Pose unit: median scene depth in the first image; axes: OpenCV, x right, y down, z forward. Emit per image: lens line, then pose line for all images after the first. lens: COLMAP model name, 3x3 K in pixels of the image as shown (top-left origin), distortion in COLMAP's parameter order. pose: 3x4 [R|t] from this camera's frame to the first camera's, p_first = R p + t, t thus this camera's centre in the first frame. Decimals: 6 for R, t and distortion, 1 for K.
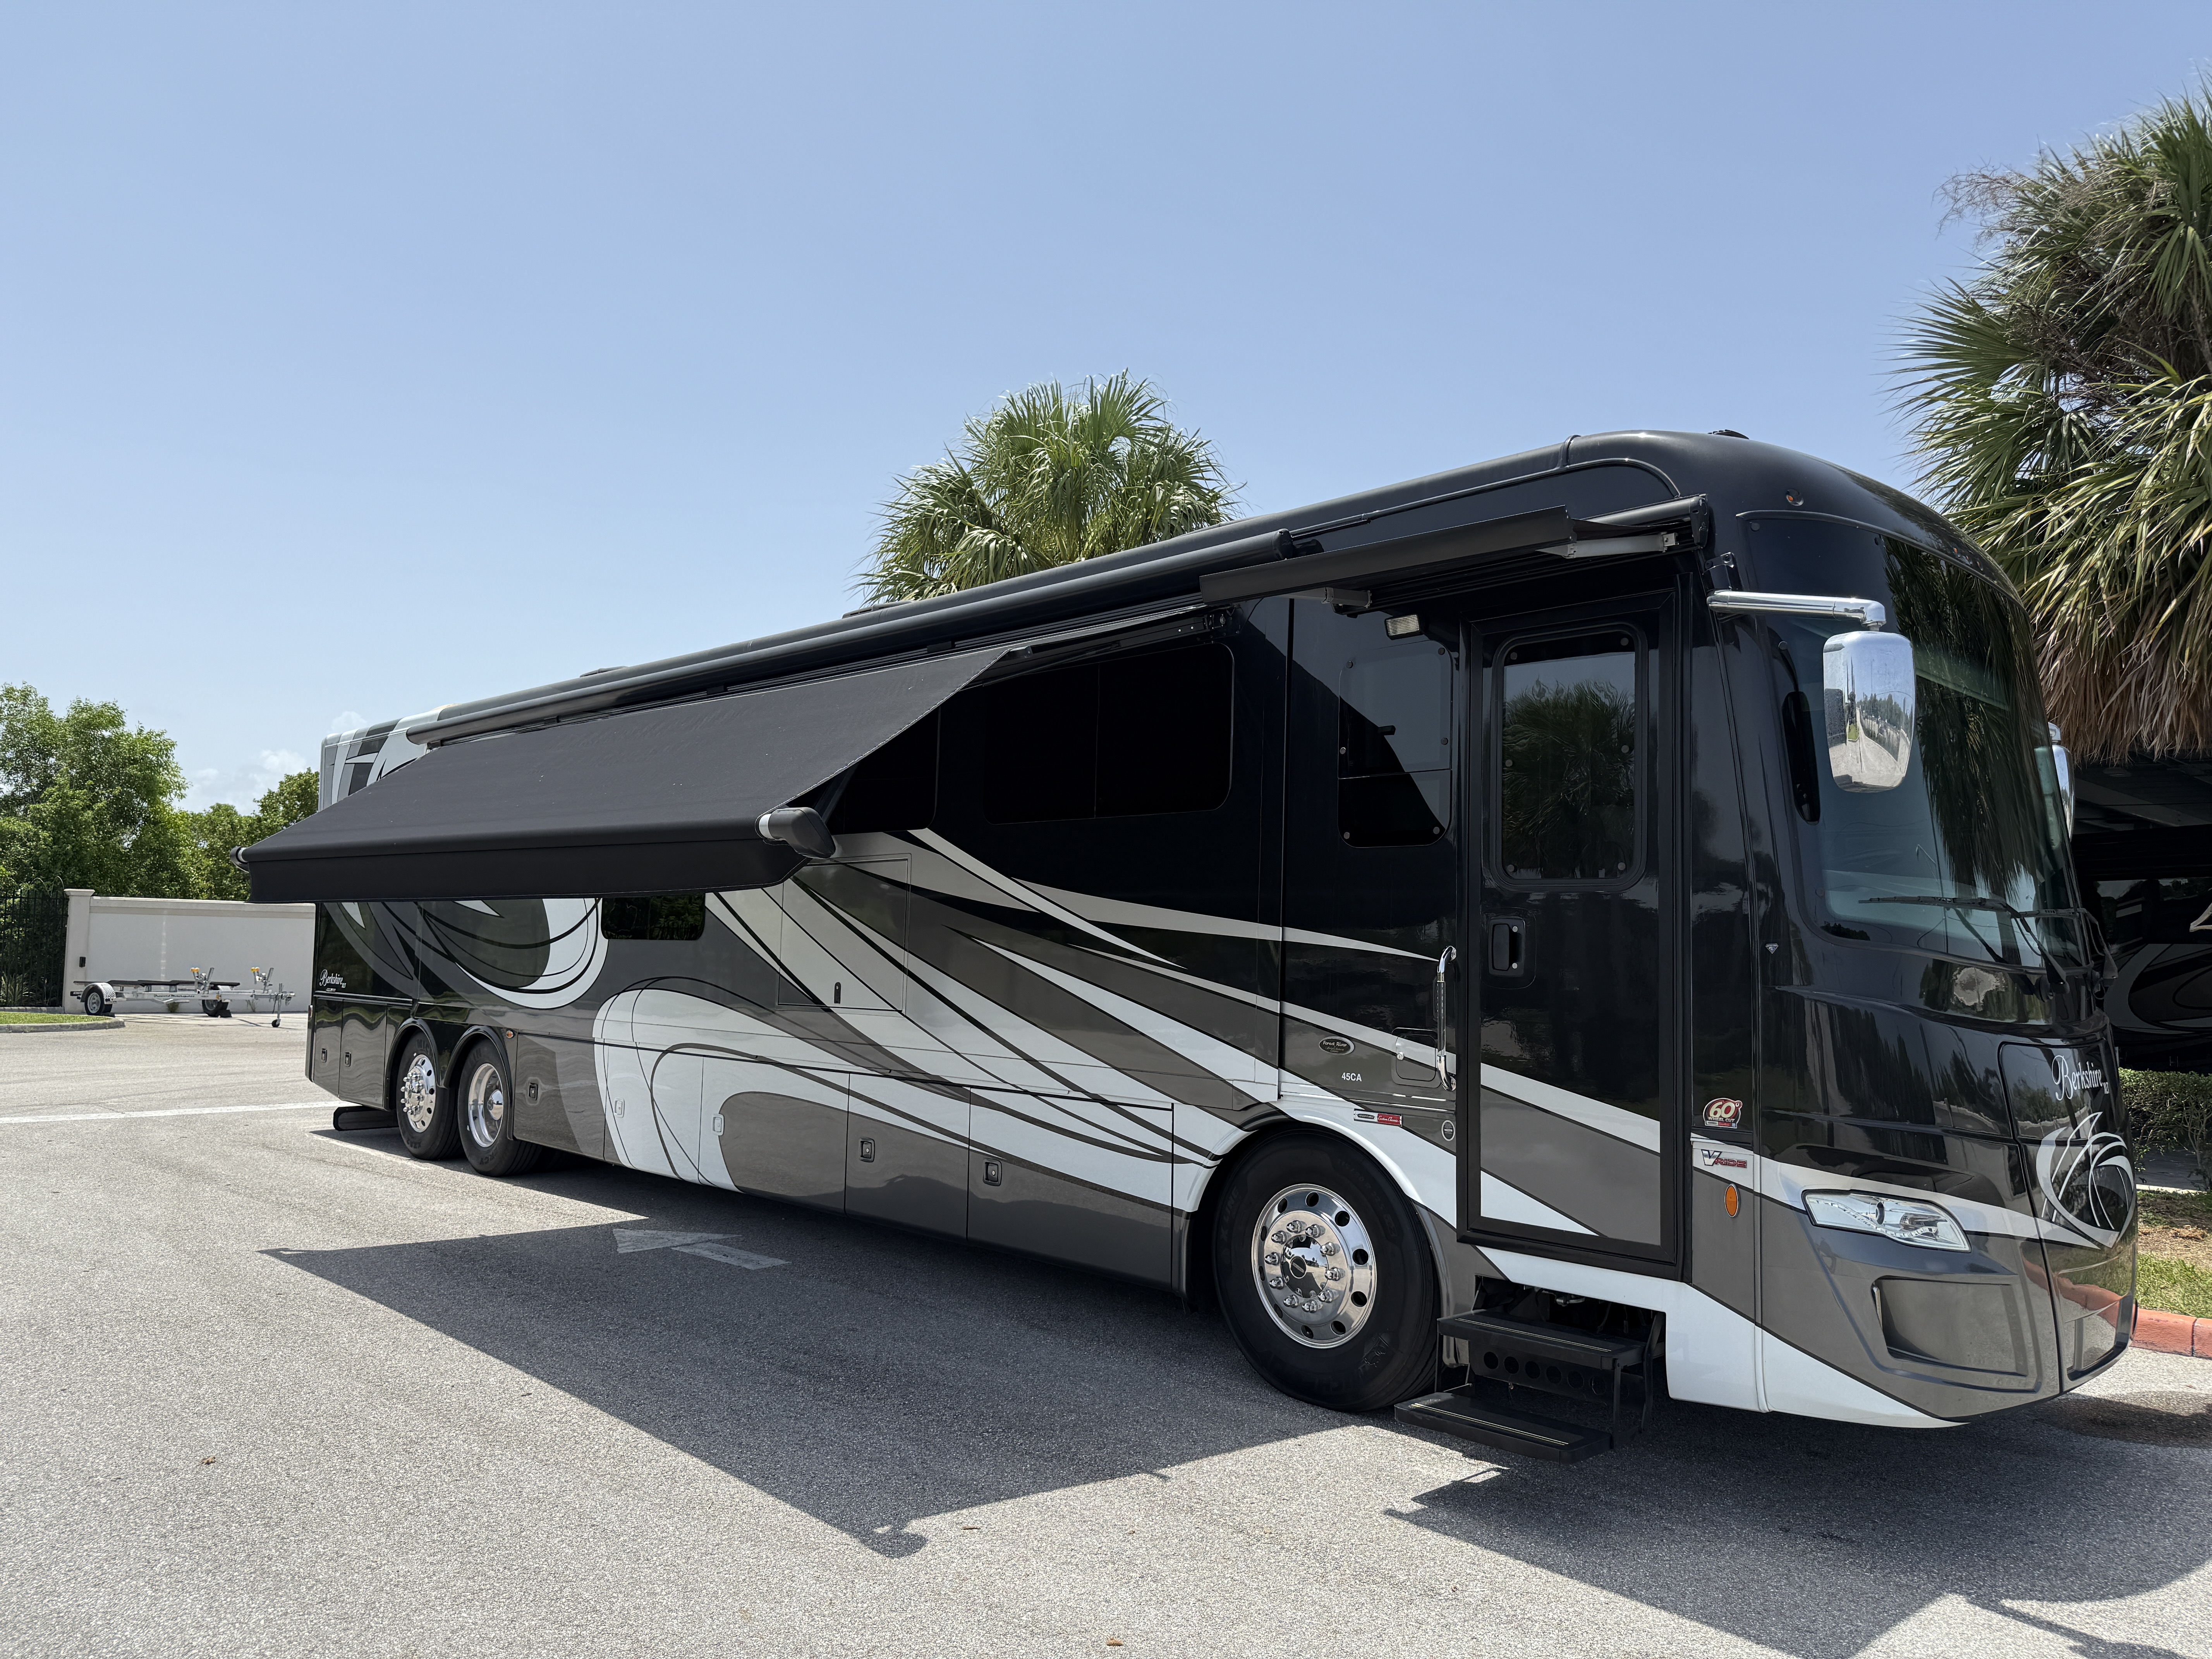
lens RADIAL K [[1555.9, 0, 1087.9], [0, 1555.9, 821.2], [0, 0, 1]] dist [0.131882, -0.226477]
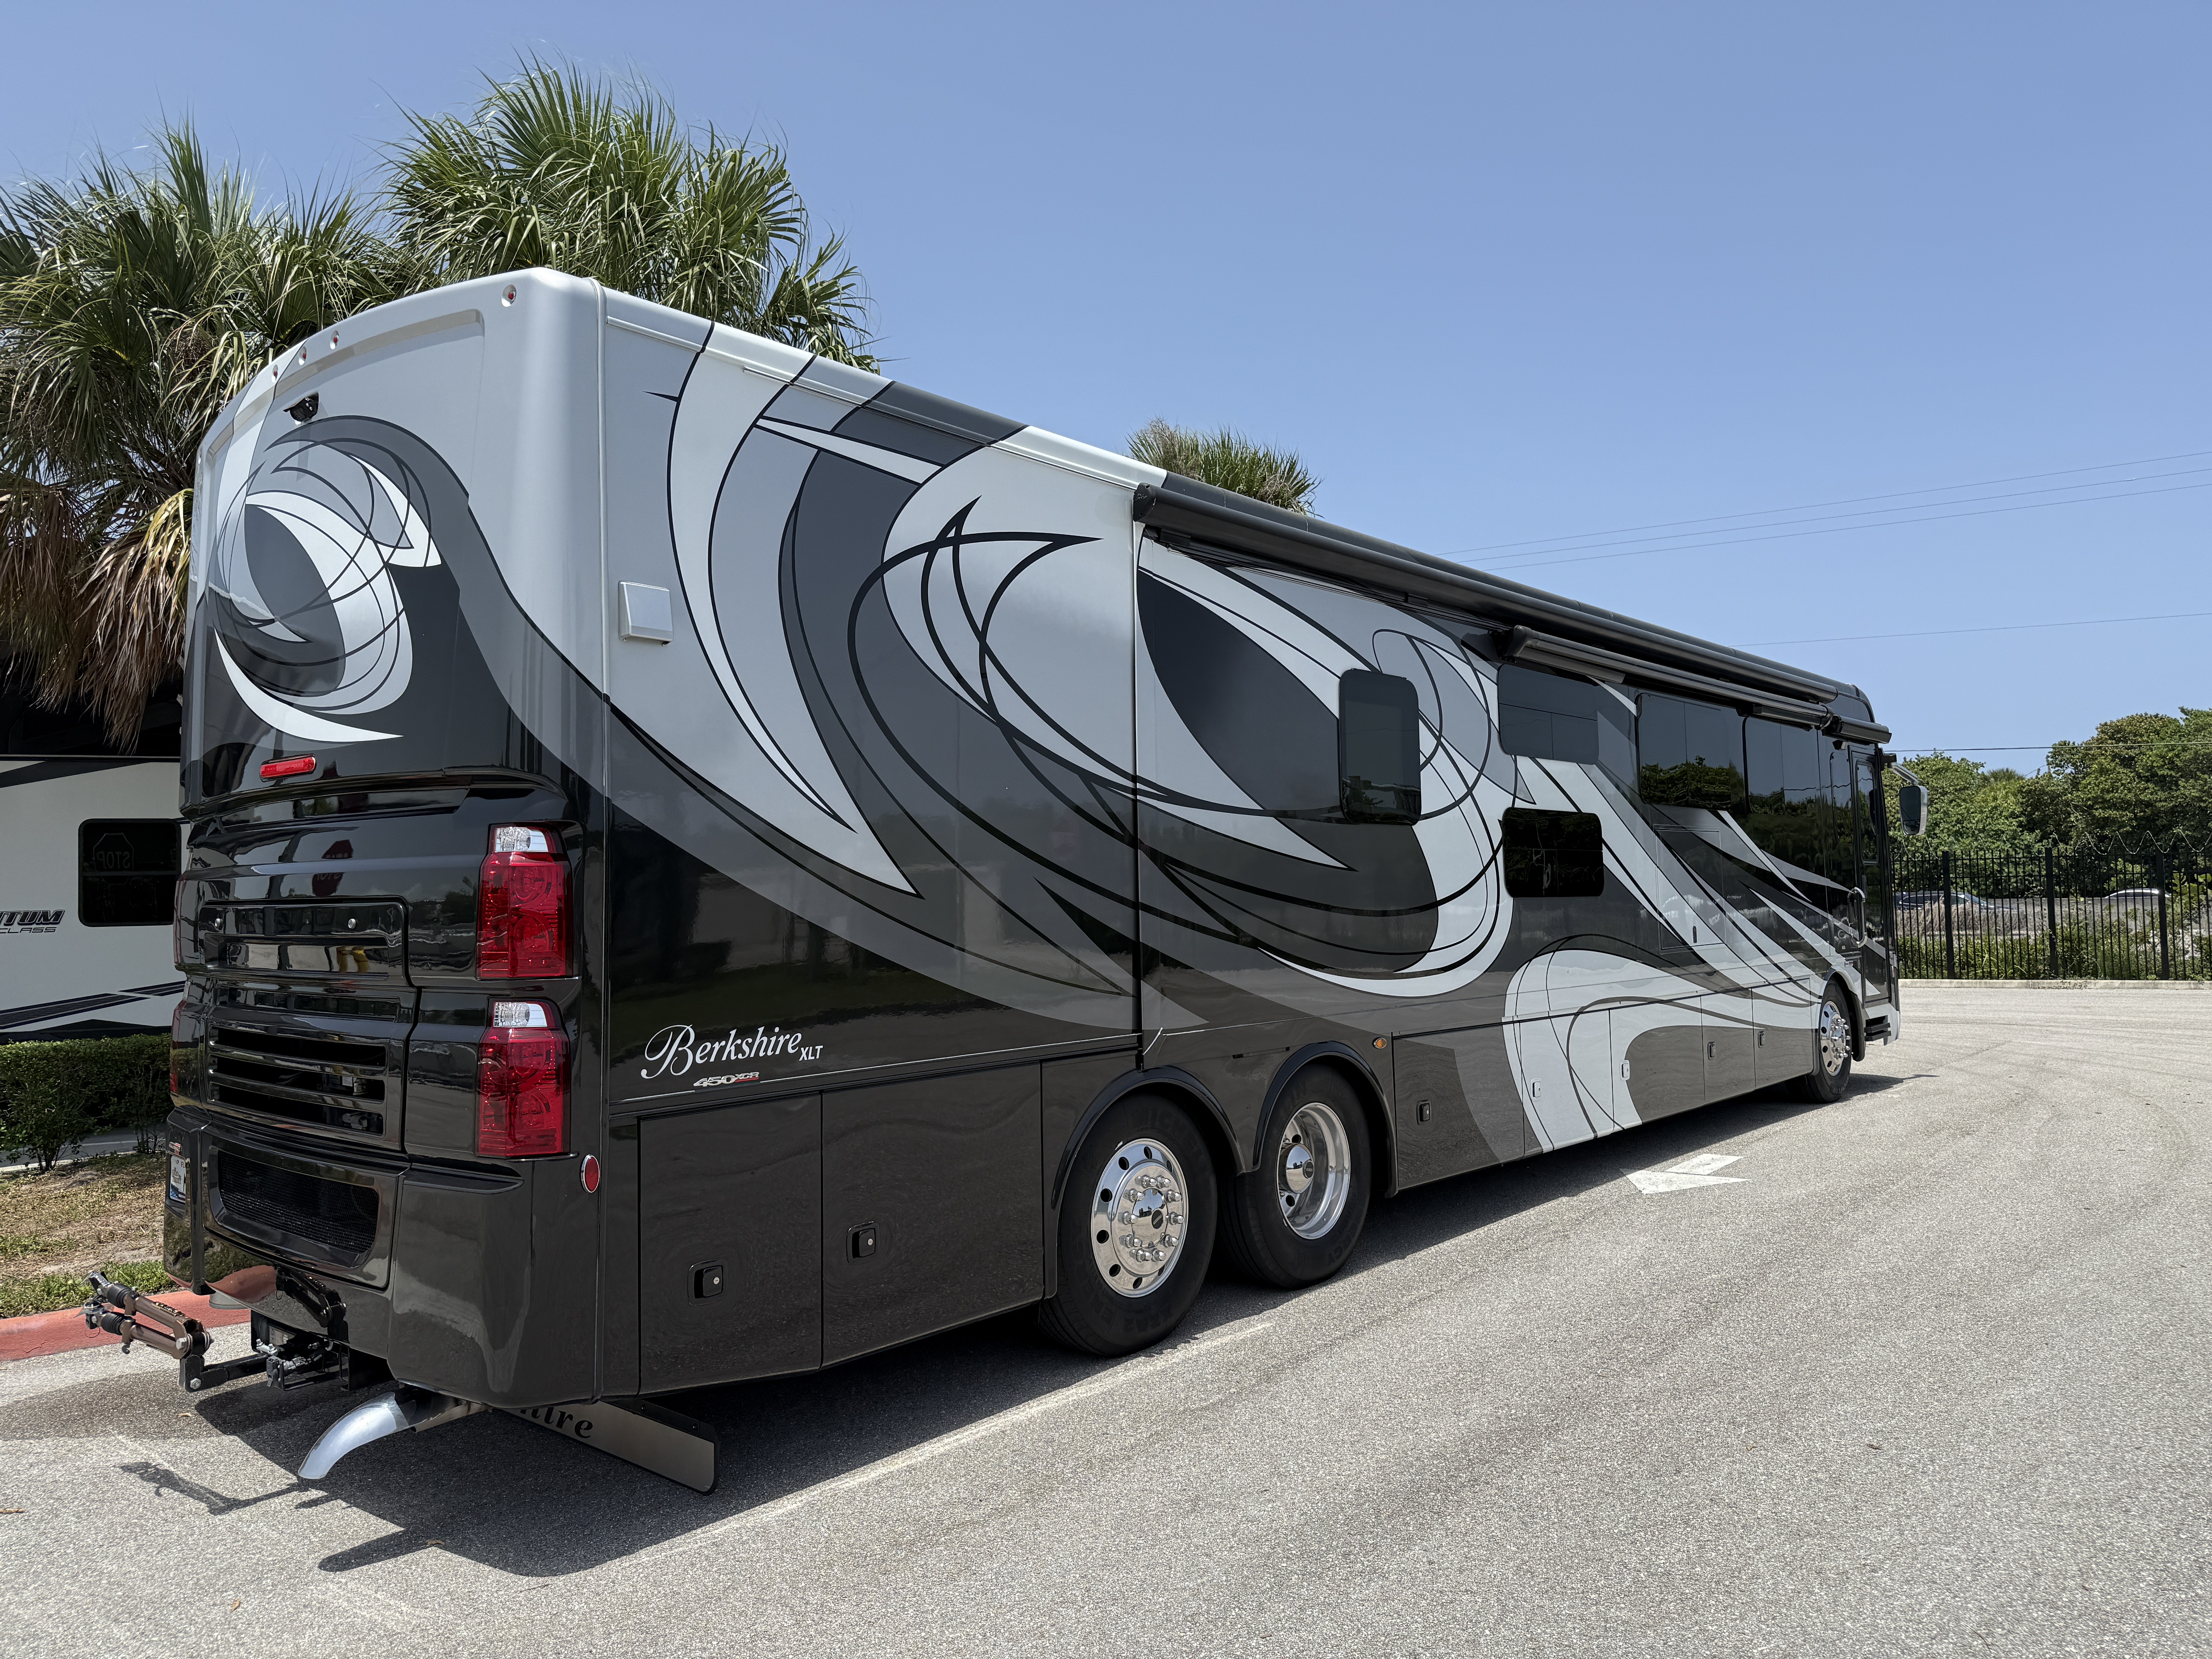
lens RADIAL K [[1555.9, 0, 1087.9], [0, 1555.9, 821.2], [0, 0, 1]] dist [0.131882, -0.226477]
pose [[-0.091726, 0.031659, 0.995281, -1.862494], [-0.066140, 0.997094, -0.037812, 0.134107], [-0.993585, -0.069296, -0.089365, 2.165009]]
